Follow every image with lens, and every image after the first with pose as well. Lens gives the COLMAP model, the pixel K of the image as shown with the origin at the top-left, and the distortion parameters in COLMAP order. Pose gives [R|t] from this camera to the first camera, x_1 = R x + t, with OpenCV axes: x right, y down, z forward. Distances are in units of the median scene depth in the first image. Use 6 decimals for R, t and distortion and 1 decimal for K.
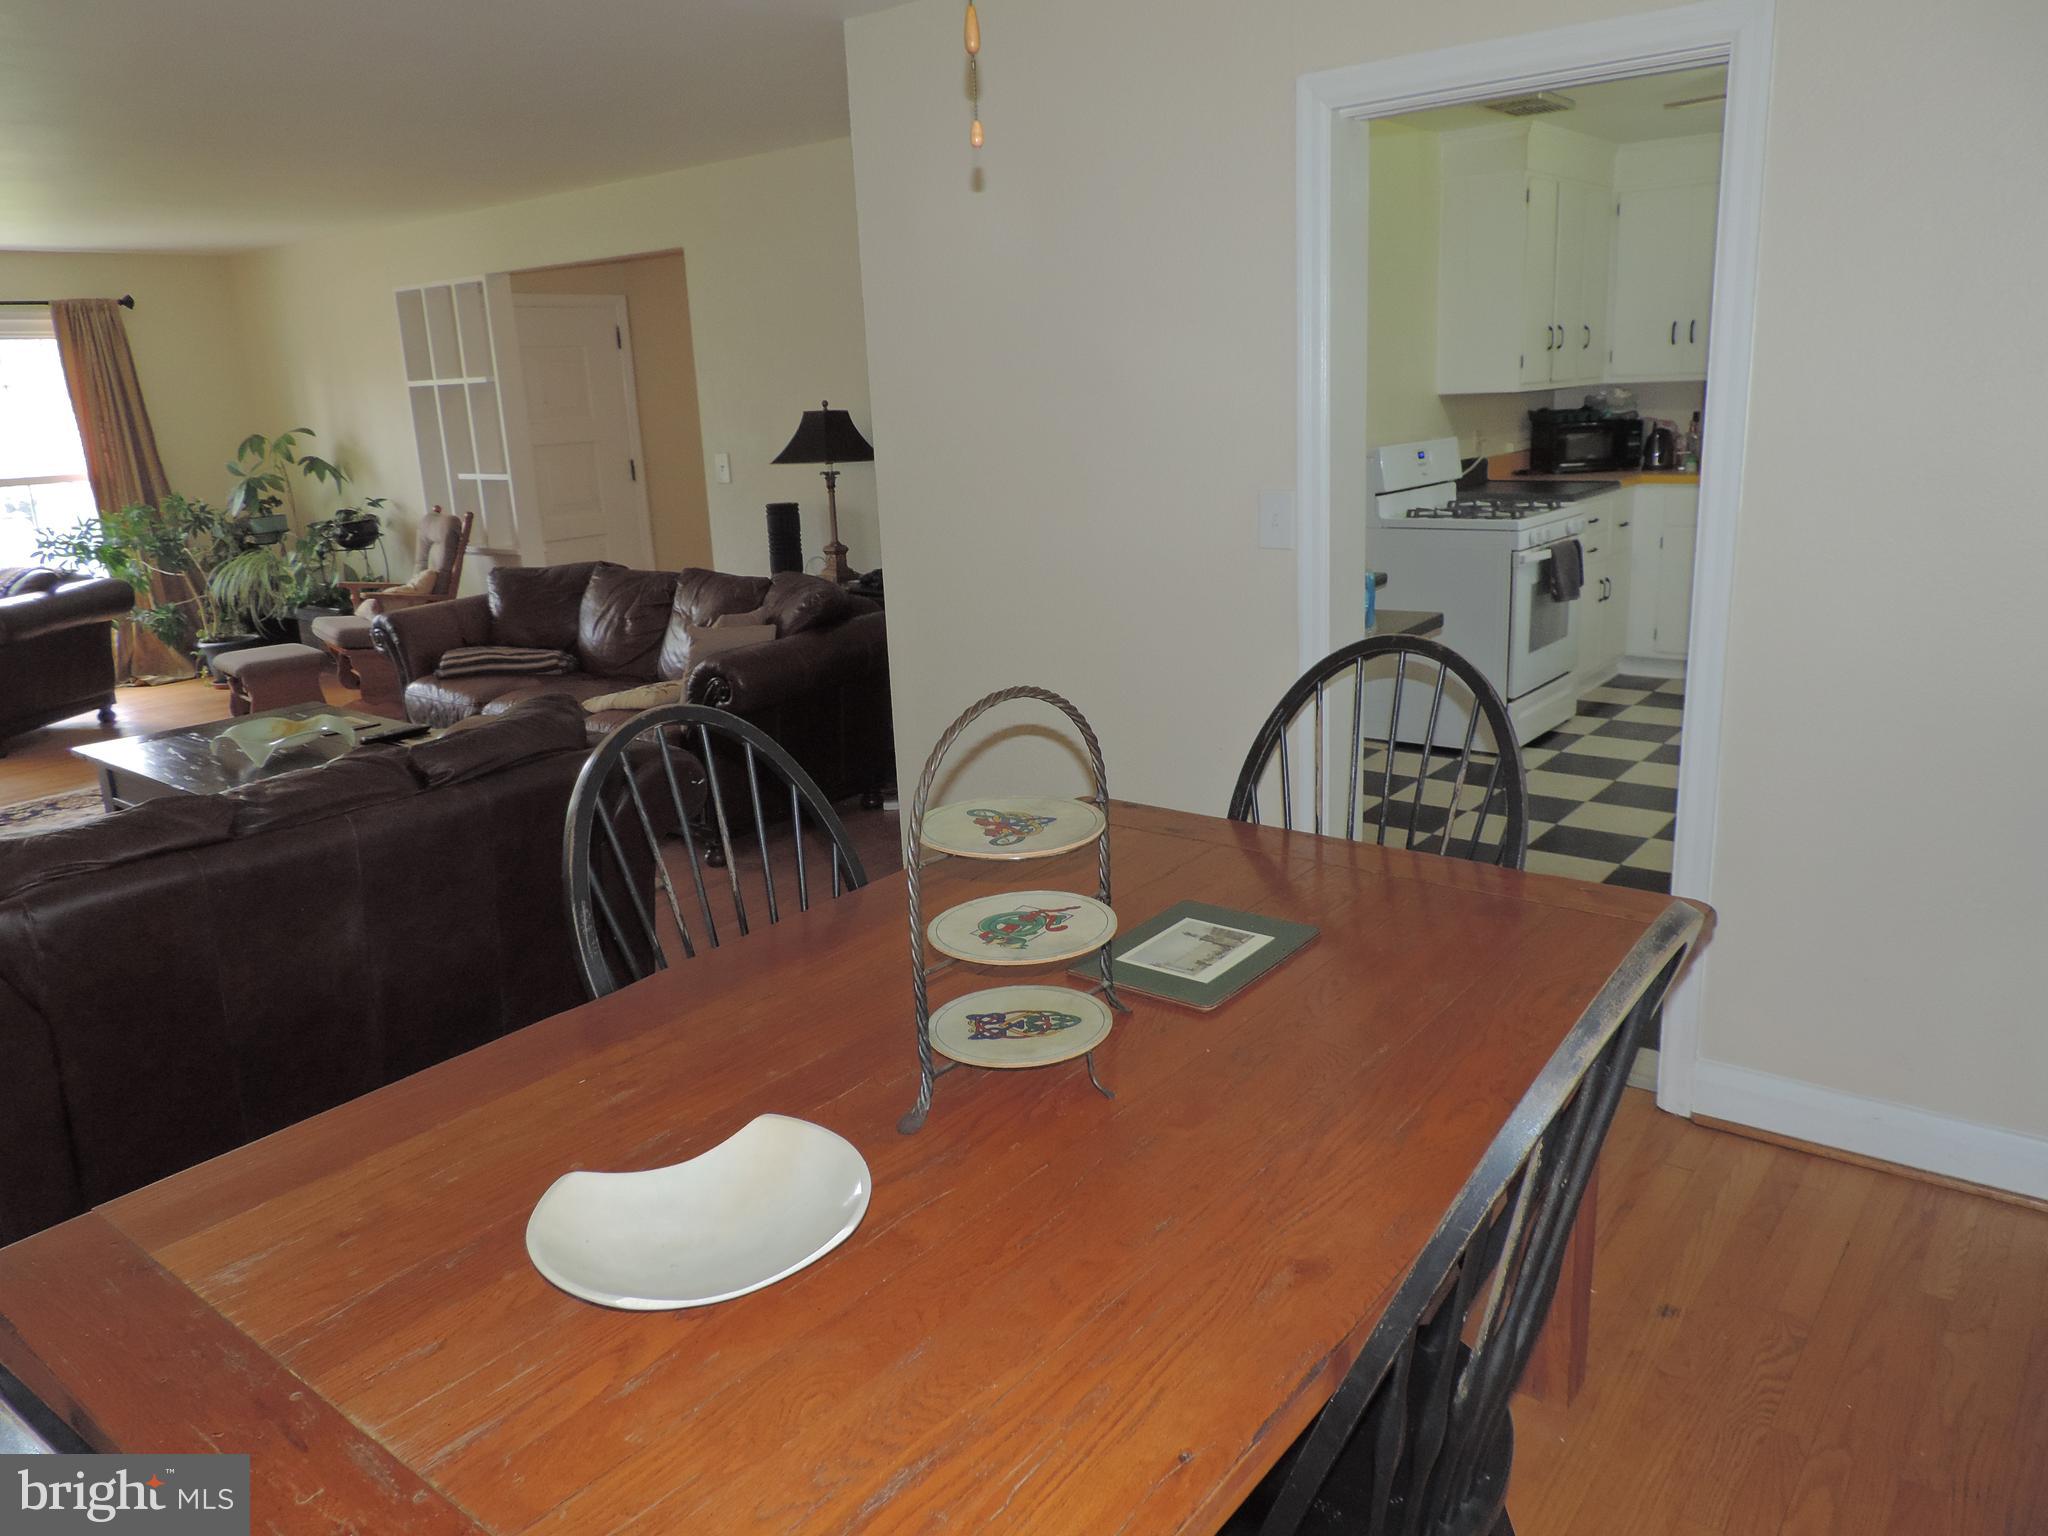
lens RADIAL K [[1461.4, 0, 1034.4], [0, 1461.4, 771.1], [0, 0, 1]] dist [-0.021097, 0.003262]
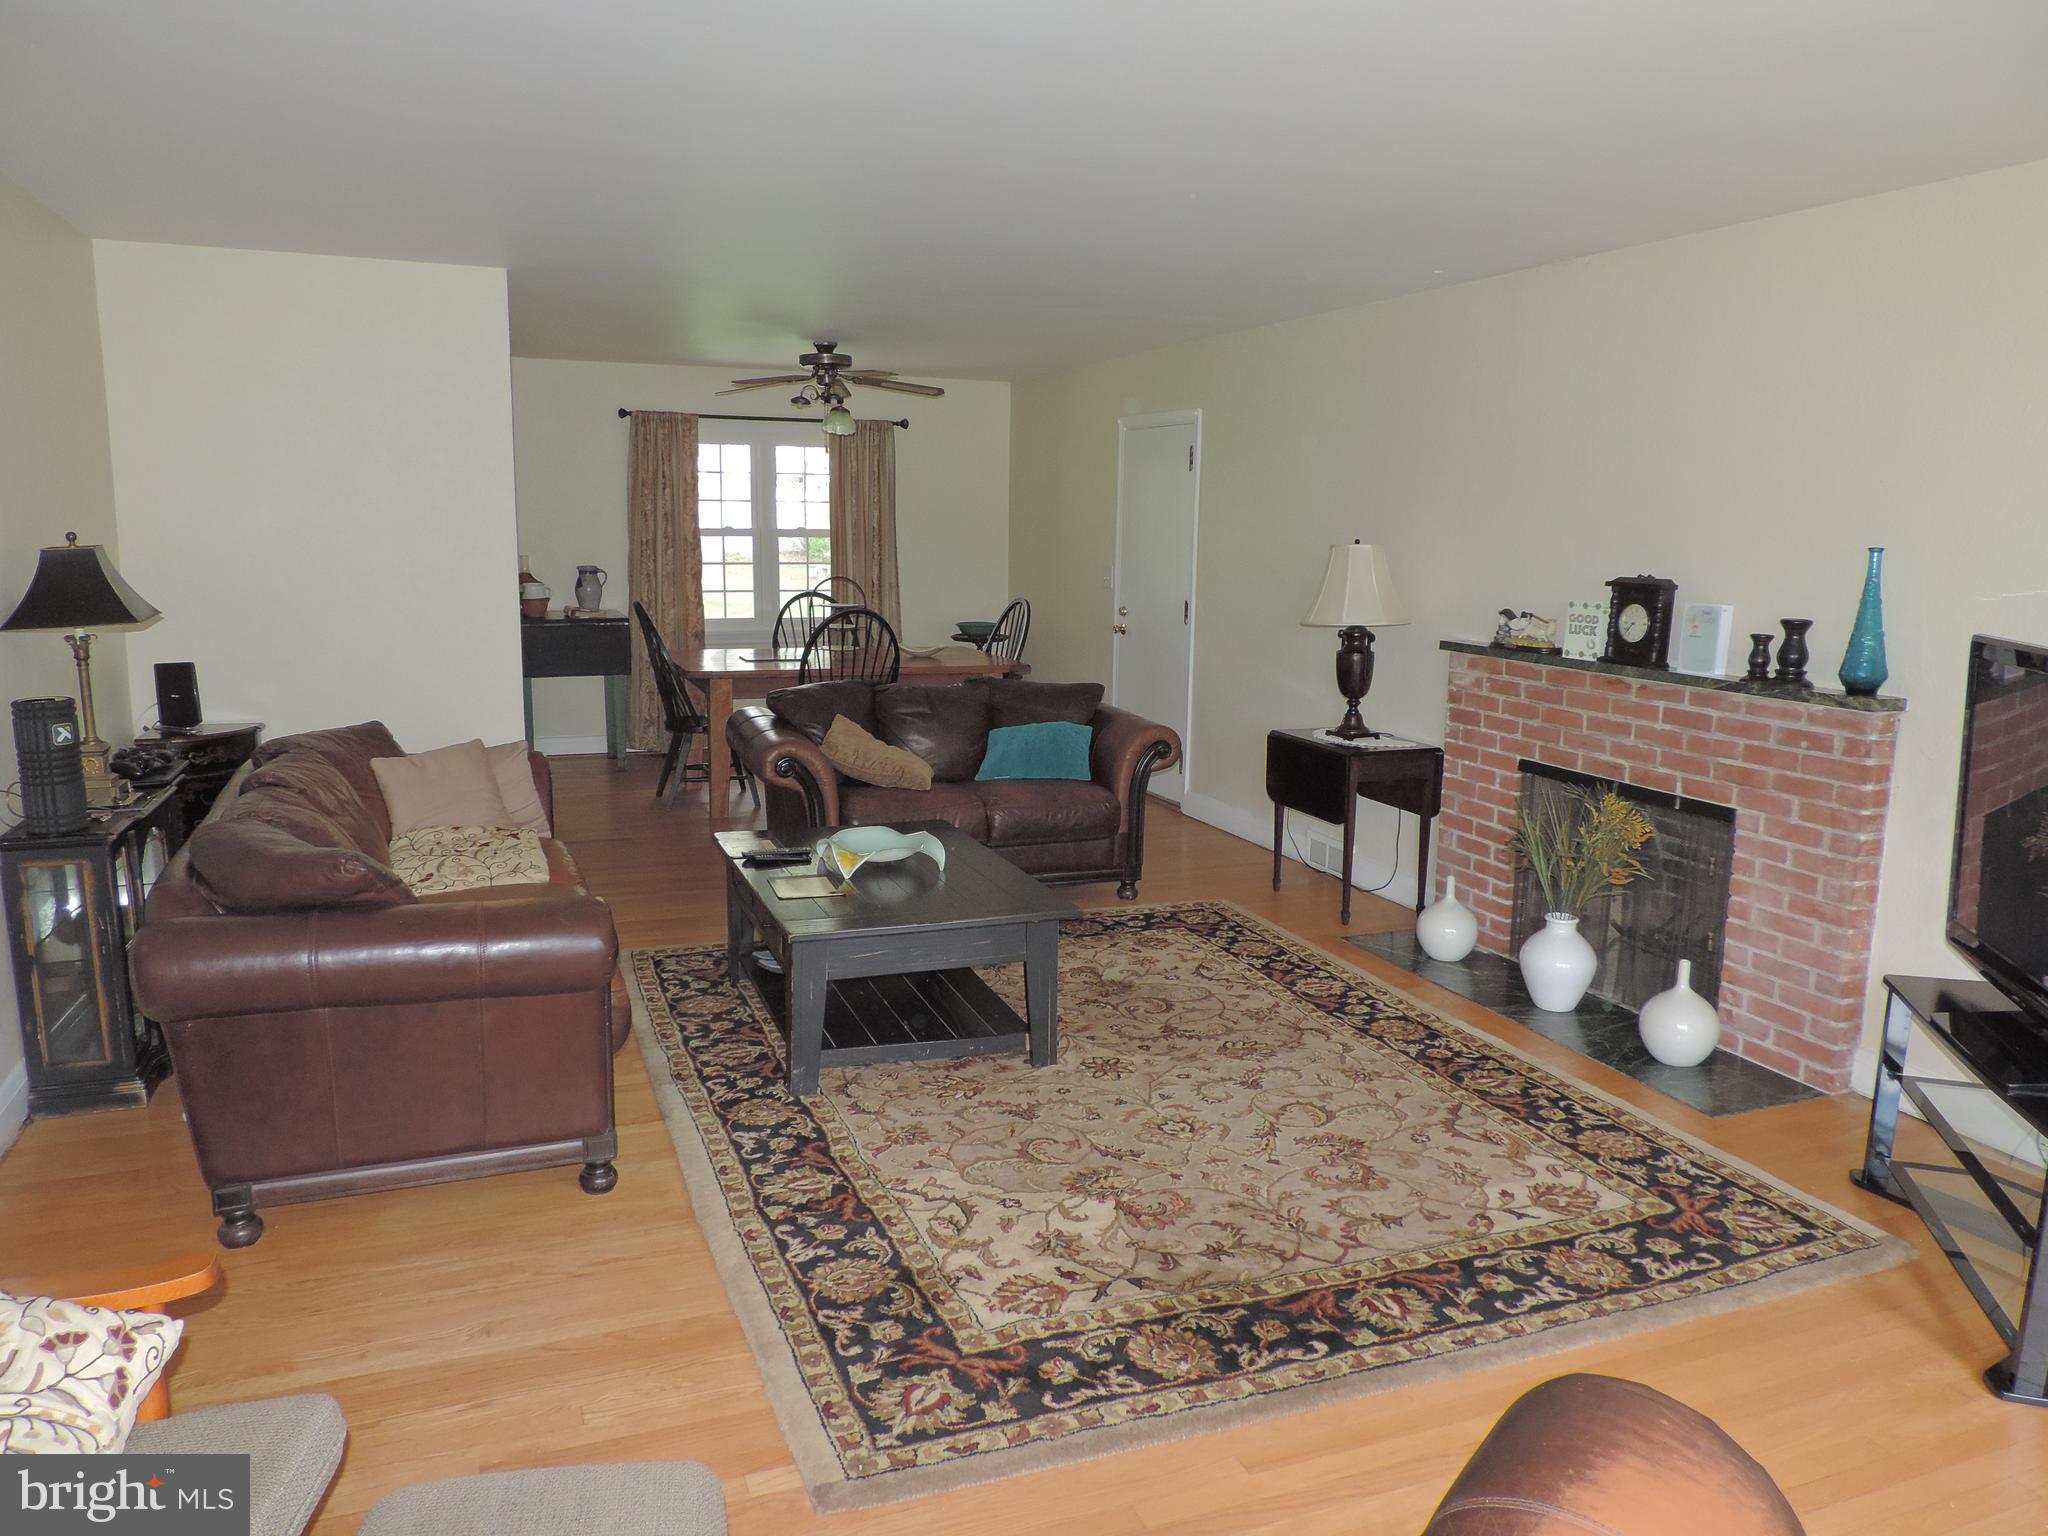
lens RADIAL K [[1461.4, 0, 1026.1], [0, 1461.4, 765.1], [0, 0, 1]] dist [-0.021097, 0.003262]
pose [[-0.864451, -0.055995, 0.499589, -0.672613], [0.151372, 0.918664, 0.364888, -0.257918], [-0.479387, 0.391052, -0.785663, 1.050563]]
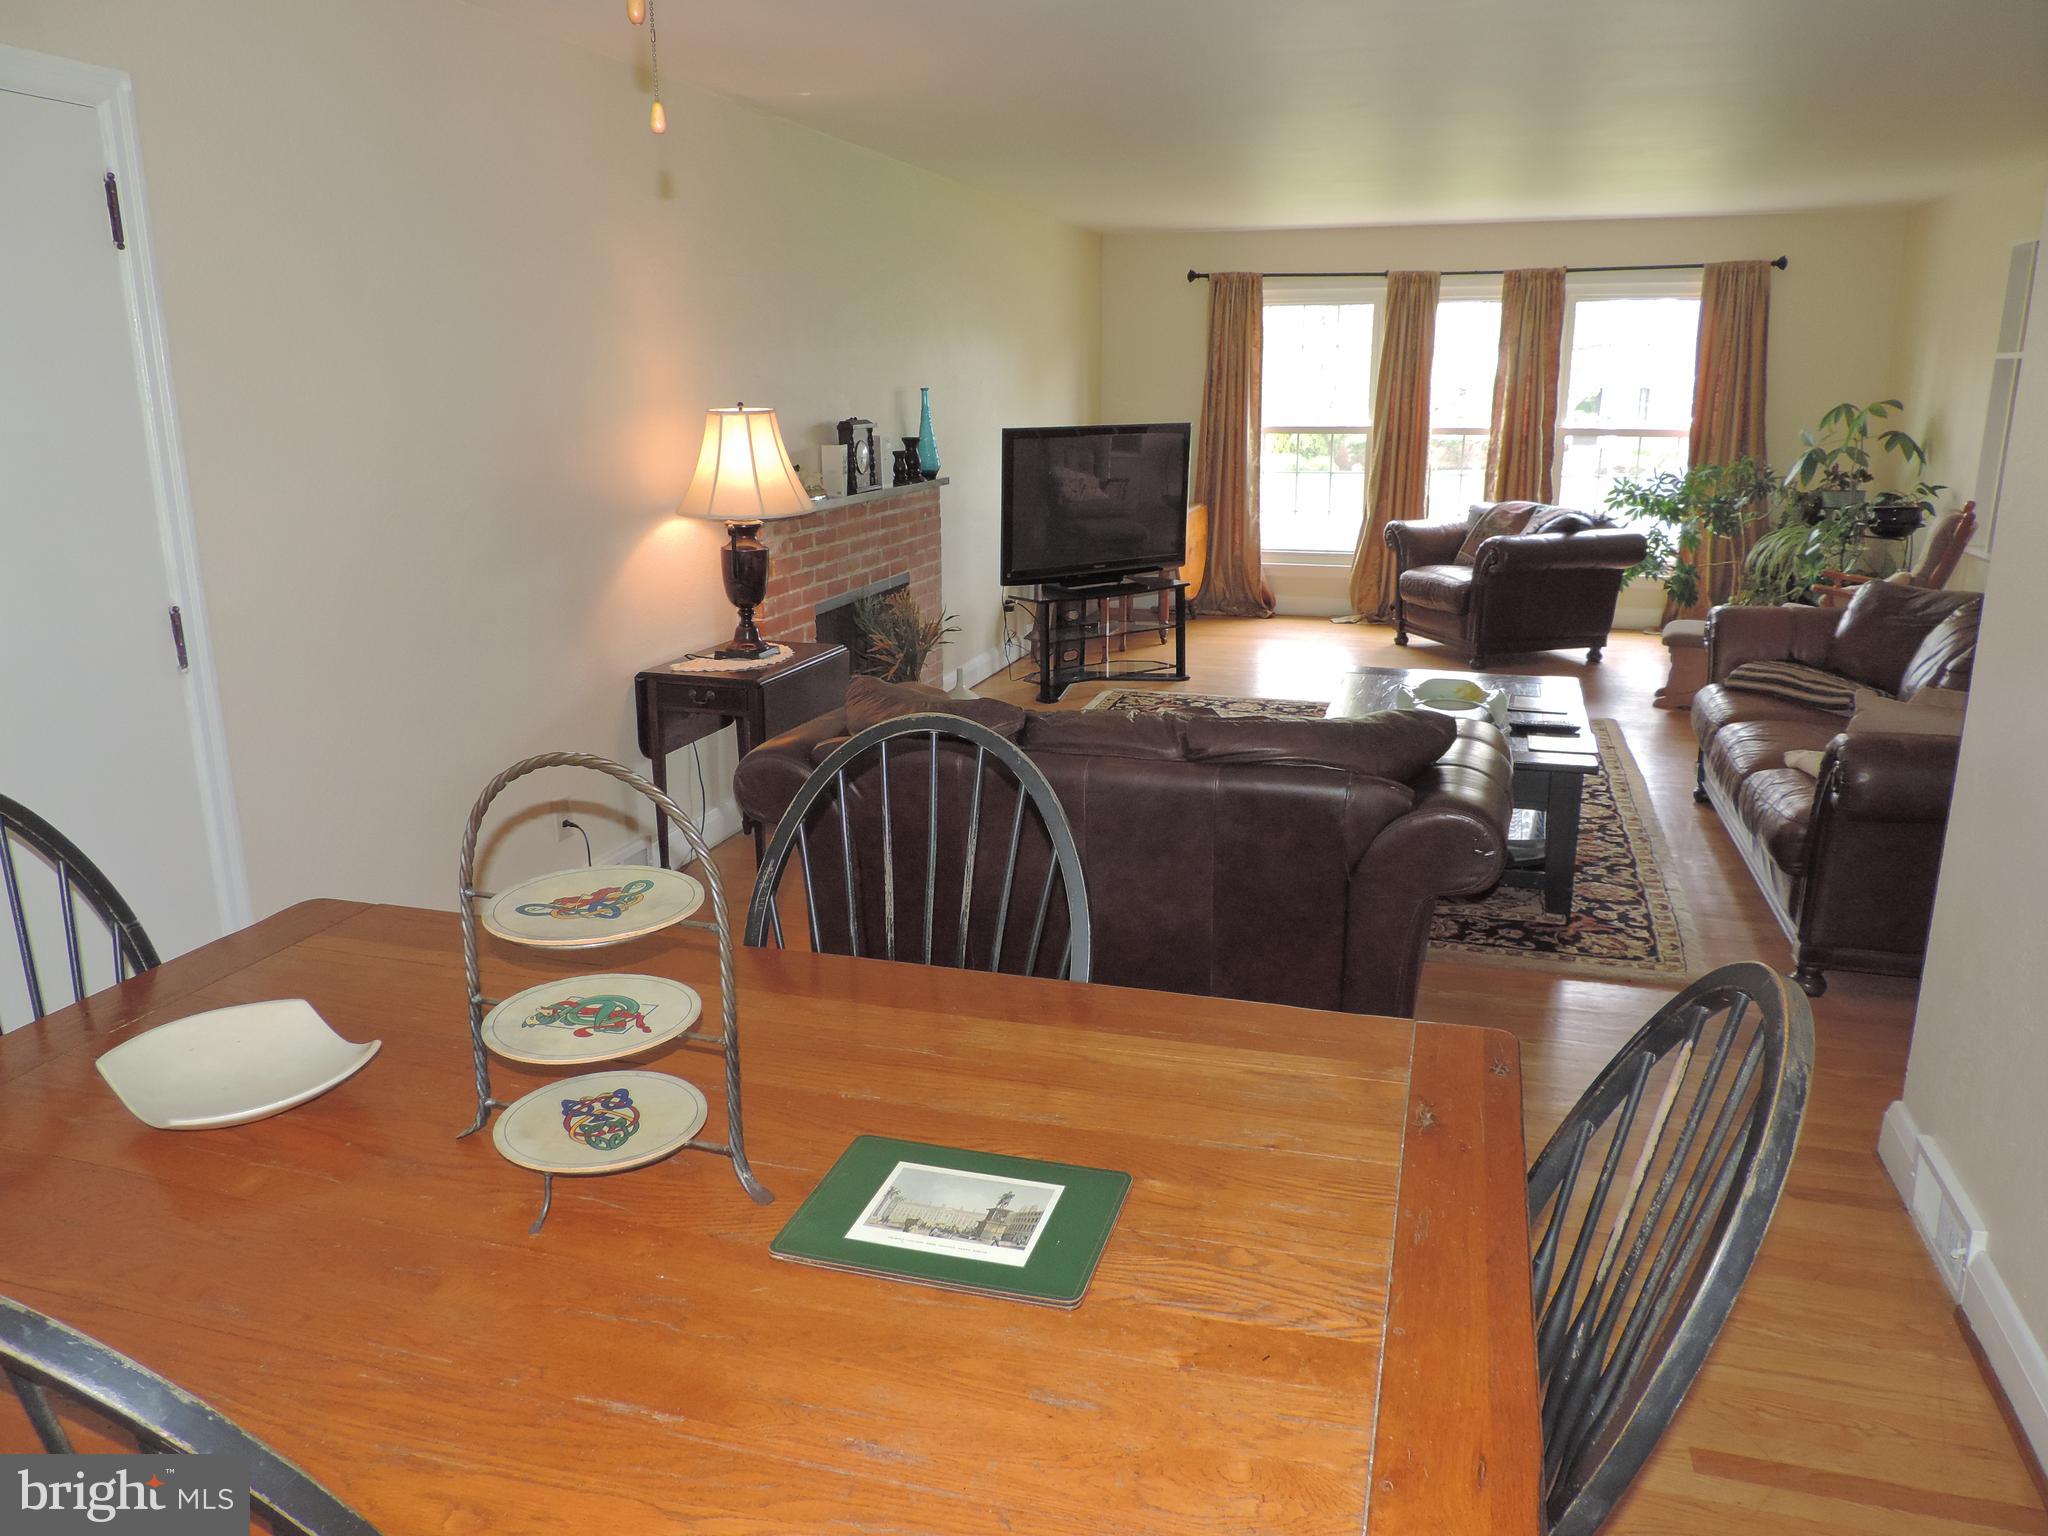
lens RADIAL K [[1461.4, 0, 1014.5], [0, 1461.4, 764.1], [0, 0, 1]] dist [-0.021097, 0.003262]
pose [[0.362533, 0.277084, -0.889829, 0.186970], [-0.252925, 0.948200, 0.192213, -0.061949], [0.896994, 0.155376, 0.413835, 0.186566]]
